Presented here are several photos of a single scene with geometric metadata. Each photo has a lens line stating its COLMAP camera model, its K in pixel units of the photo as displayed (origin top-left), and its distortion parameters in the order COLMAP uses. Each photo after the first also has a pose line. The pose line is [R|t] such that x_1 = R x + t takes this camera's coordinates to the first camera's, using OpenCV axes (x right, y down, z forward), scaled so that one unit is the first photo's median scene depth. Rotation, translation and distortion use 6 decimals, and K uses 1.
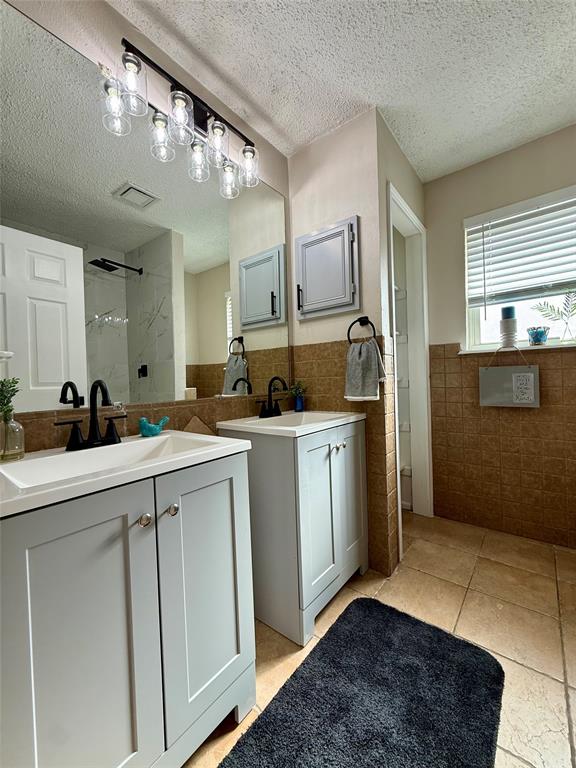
lens RADIAL K [[306.4, 0, 290.6], [0, 306.4, 380.2], [0, 0, 1]] dist [-0.000046, -0.000027]
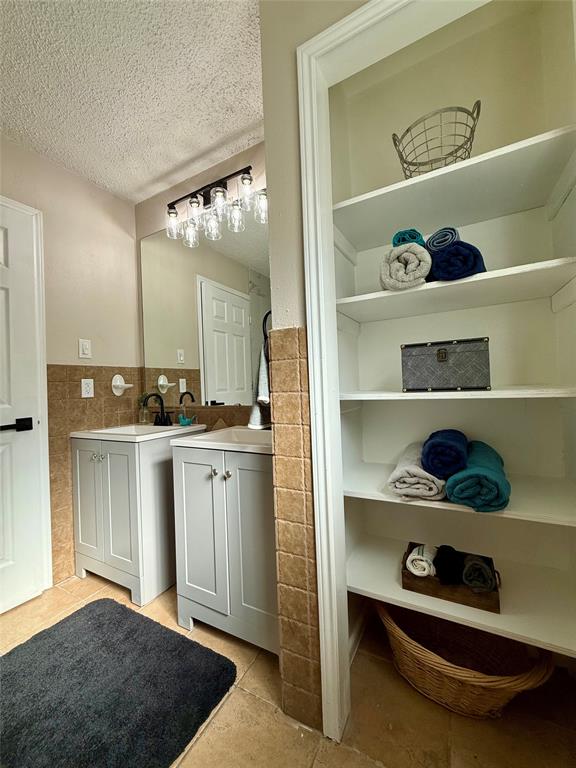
lens RADIAL K [[306.4, 0, 289.7], [0, 306.4, 385.7], [0, 0, 1]] dist [-0.000046, -0.000027]
pose [[0.169843, 0.015800, -0.985344, 1.242814], [0.027467, 0.999407, 0.020760, -0.056252], [0.985088, -0.030590, 0.169308, 1.232370]]
